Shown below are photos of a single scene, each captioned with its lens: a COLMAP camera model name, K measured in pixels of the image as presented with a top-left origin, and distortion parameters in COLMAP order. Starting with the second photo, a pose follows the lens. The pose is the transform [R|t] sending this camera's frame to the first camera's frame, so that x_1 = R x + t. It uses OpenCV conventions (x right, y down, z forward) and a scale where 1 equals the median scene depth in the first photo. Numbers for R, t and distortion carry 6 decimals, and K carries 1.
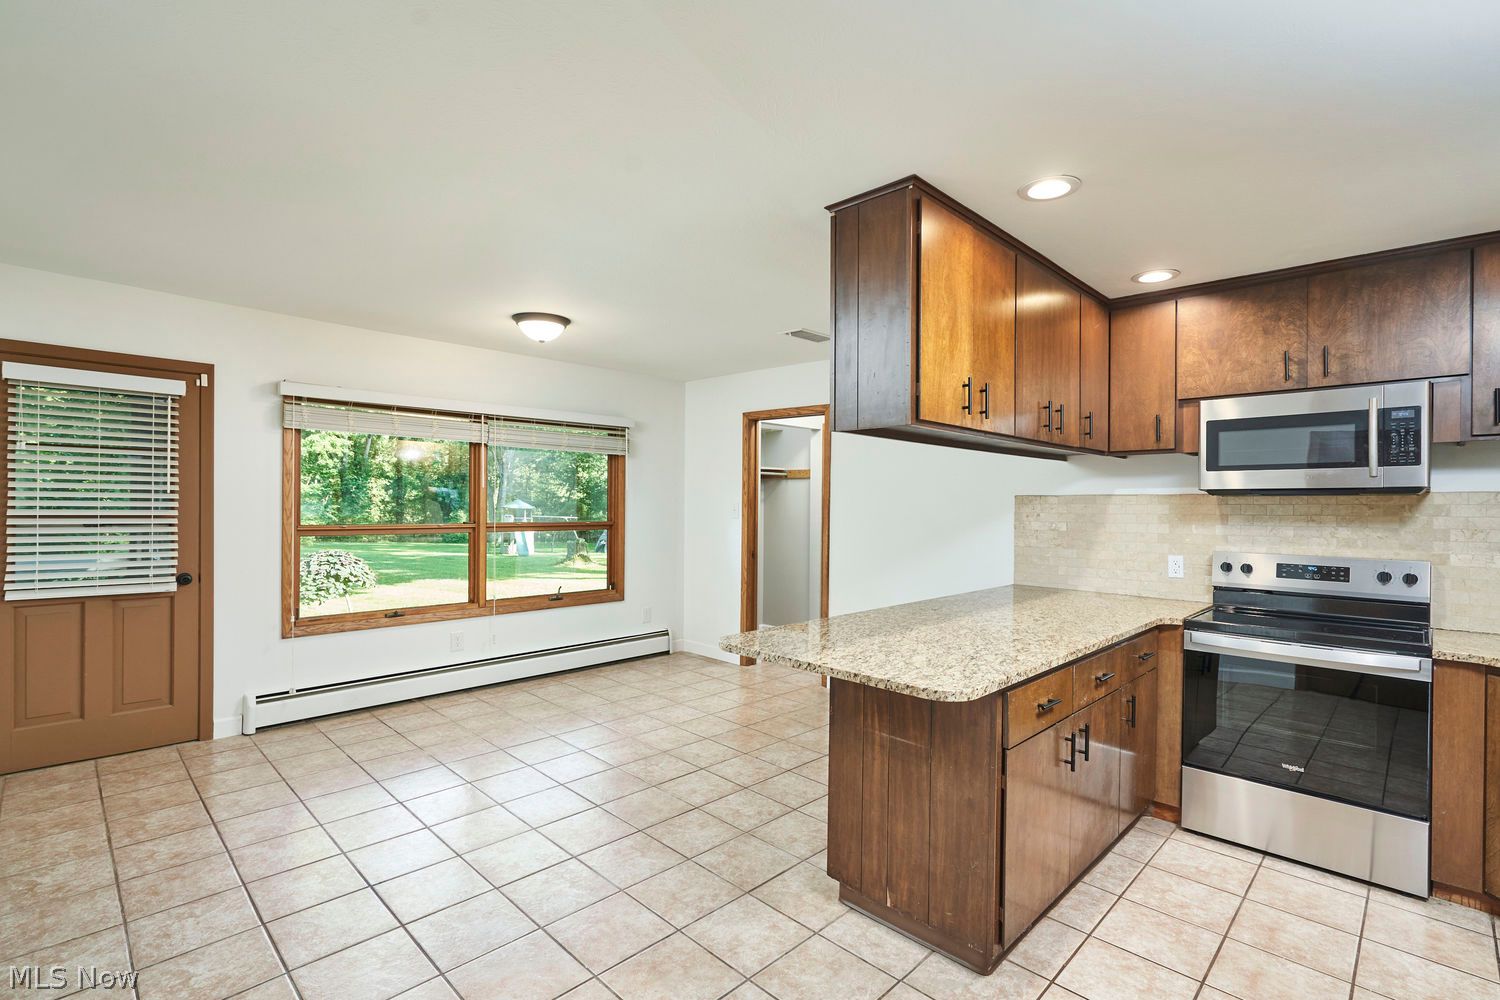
lens RADIAL K [[698.7, 0, 753.1], [0, 698.7, 497.8], [0, 0, 1]] dist [0.001241, 0.000778]
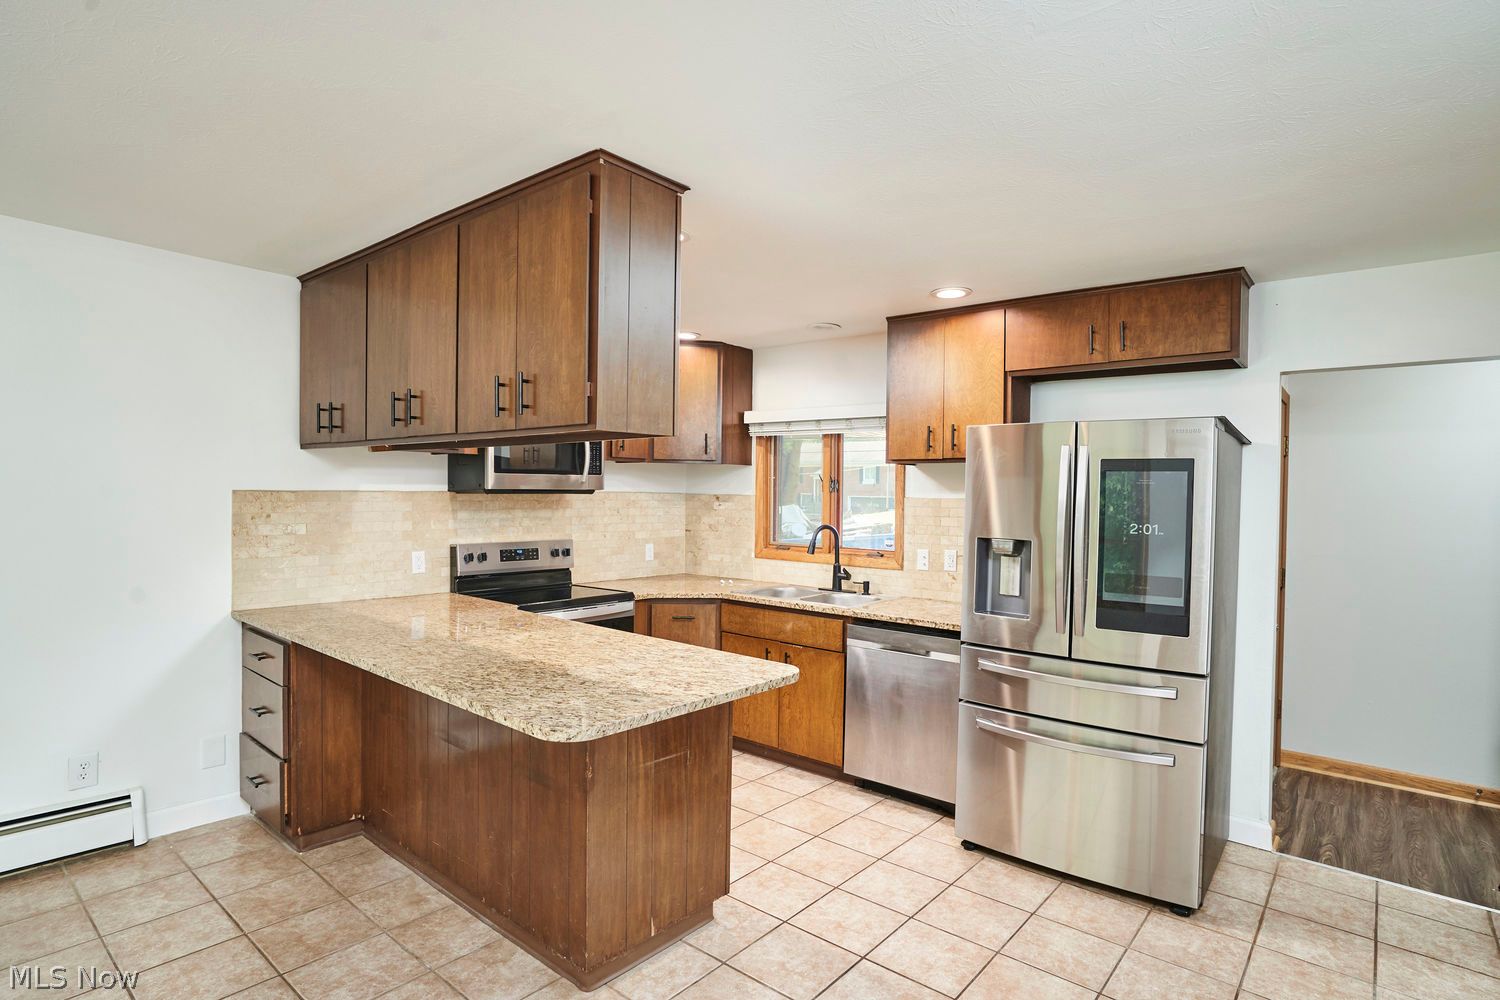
lens RADIAL K [[773.0, 0, 752.2], [0, 773.0, 507.2], [0, 0, 1]] dist [-0.004678, -0.000178]
pose [[-0.063553, -0.029450, 0.997544, -0.571675], [-0.024146, 0.999317, 0.027964, -0.025877], [-0.997686, -0.022310, -0.064221, 0.629068]]
